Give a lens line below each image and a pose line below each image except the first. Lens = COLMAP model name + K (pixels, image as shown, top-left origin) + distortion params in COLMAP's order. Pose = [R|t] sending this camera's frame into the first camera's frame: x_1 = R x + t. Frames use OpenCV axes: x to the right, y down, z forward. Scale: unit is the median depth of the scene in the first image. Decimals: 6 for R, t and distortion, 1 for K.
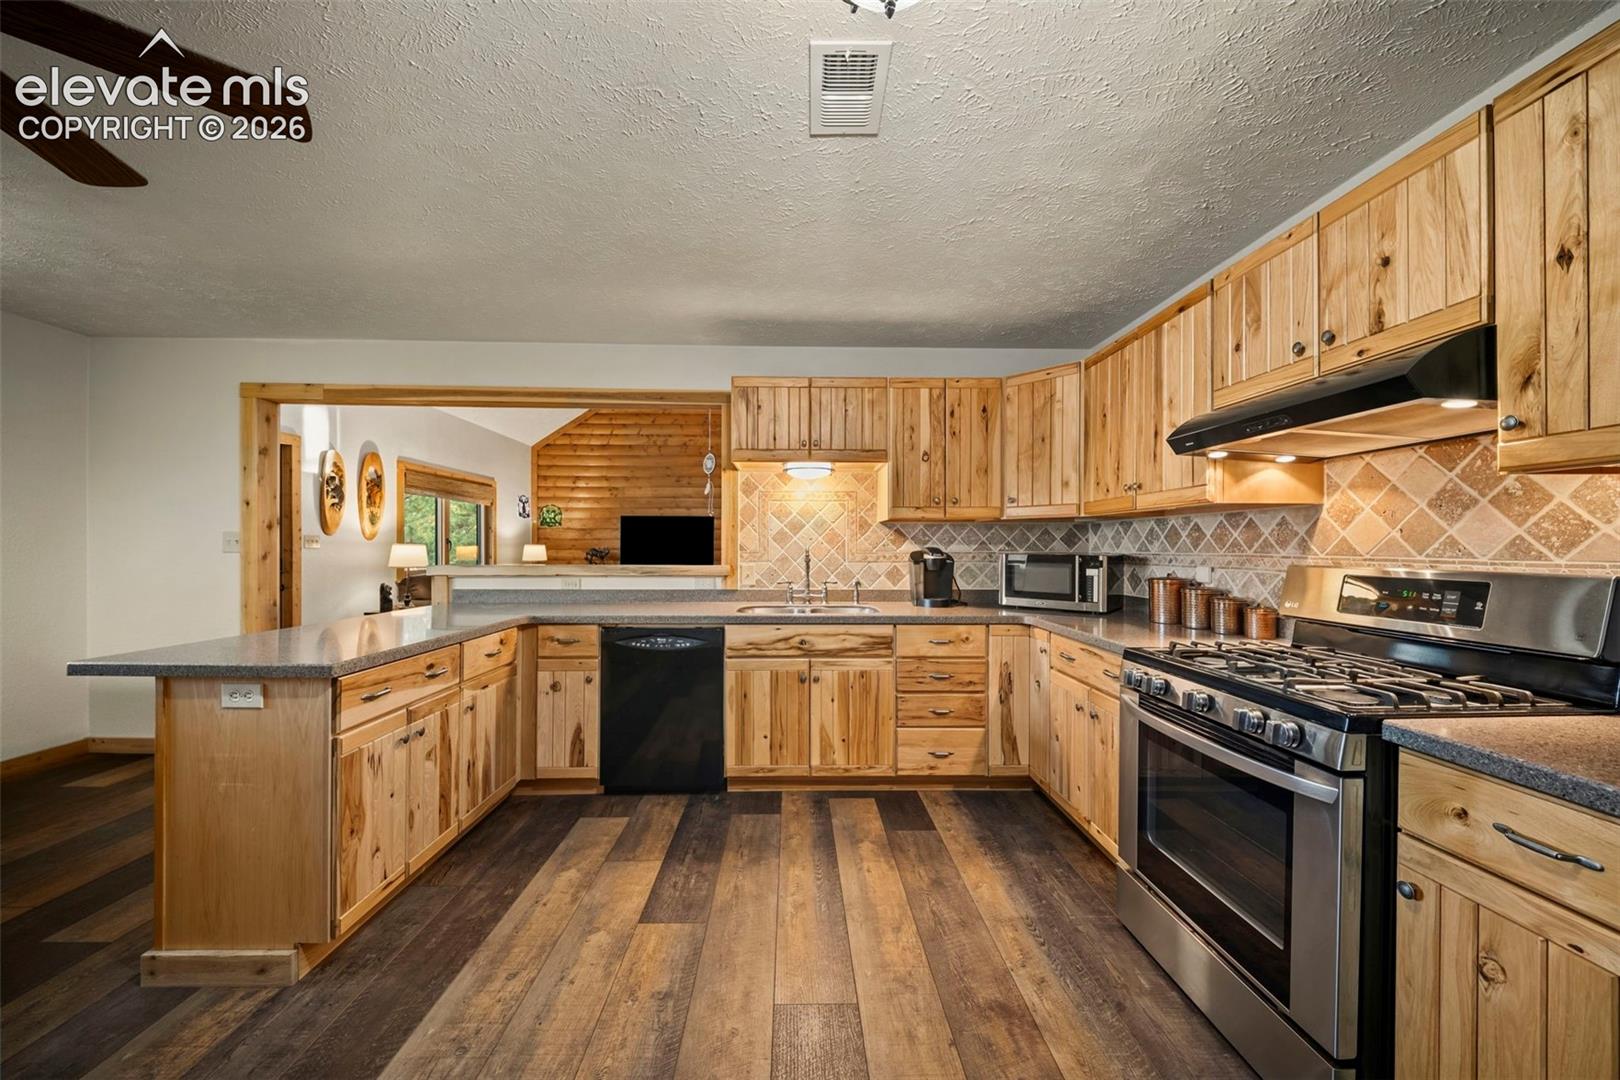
lens RADIAL K [[569.8, 0, 808.0], [0, 569.8, 544.6], [0, 0, 1]] dist [-0.000920, -0.000050]
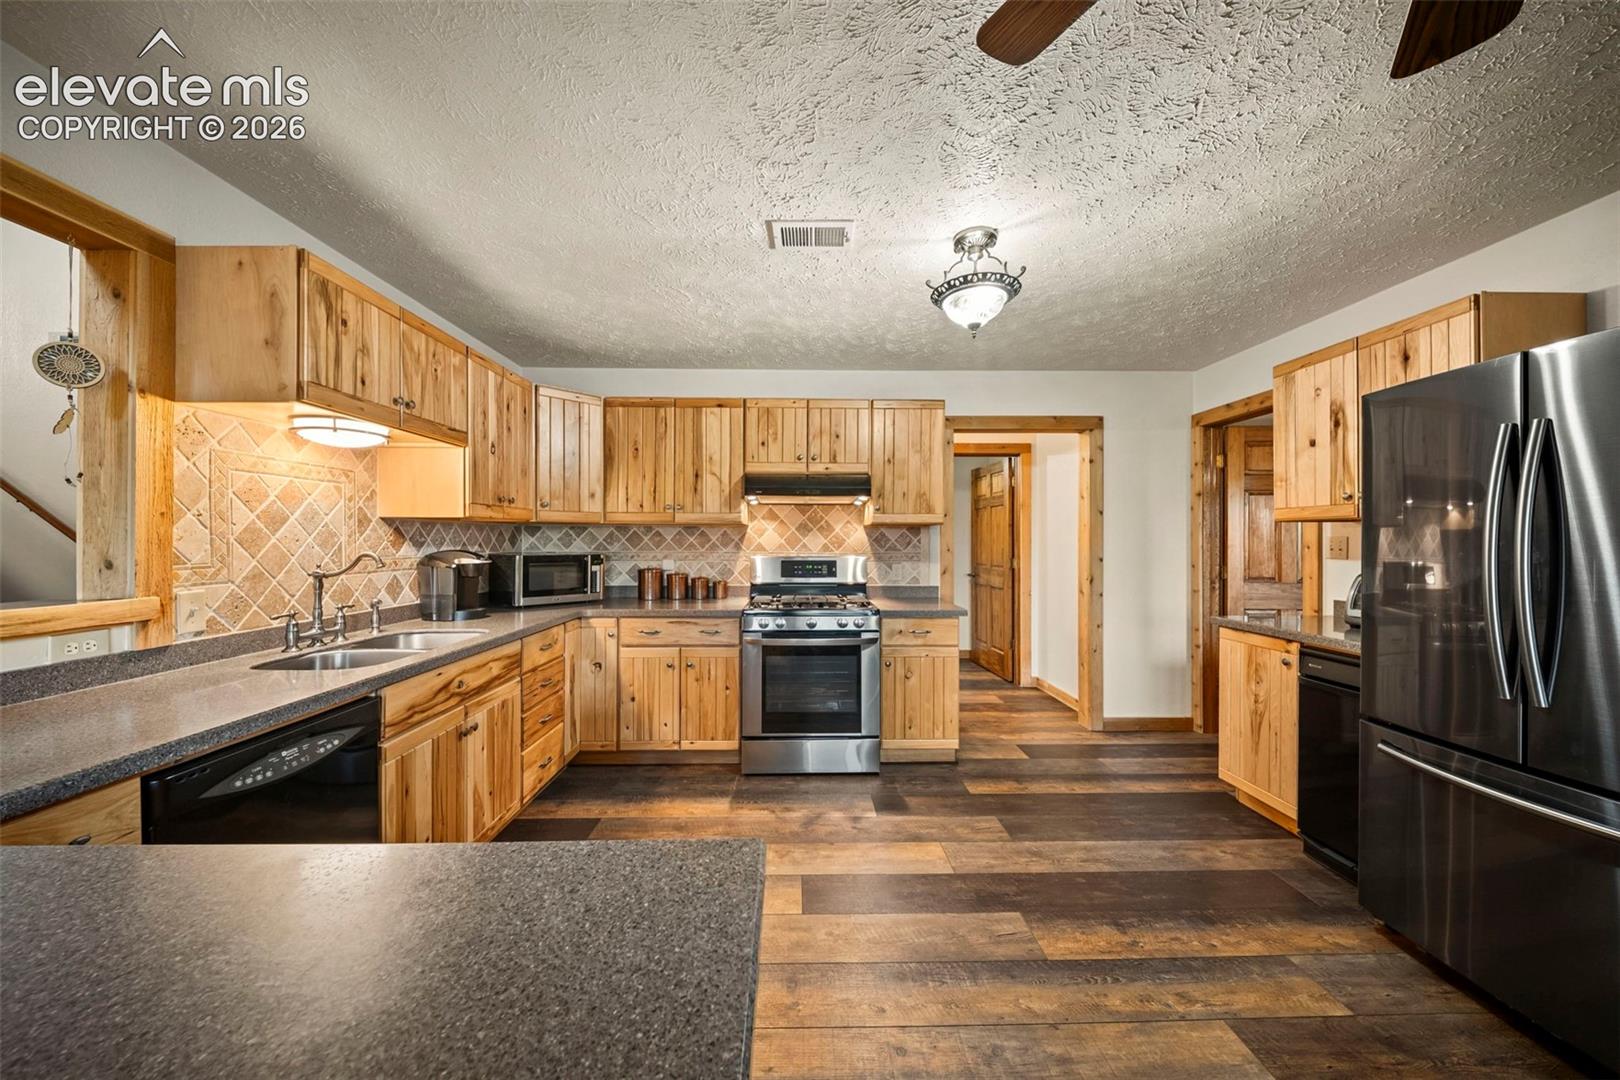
lens RADIAL K [[569.8, 0, 802.8], [0, 569.8, 541.3], [0, 0, 1]] dist [-0.000920, -0.000050]
pose [[-0.005002, -0.005261, 0.999974, -0.619993], [-0.005378, 0.999972, 0.005234, -0.015570], [-0.999973, -0.005352, -0.005030, 0.471094]]
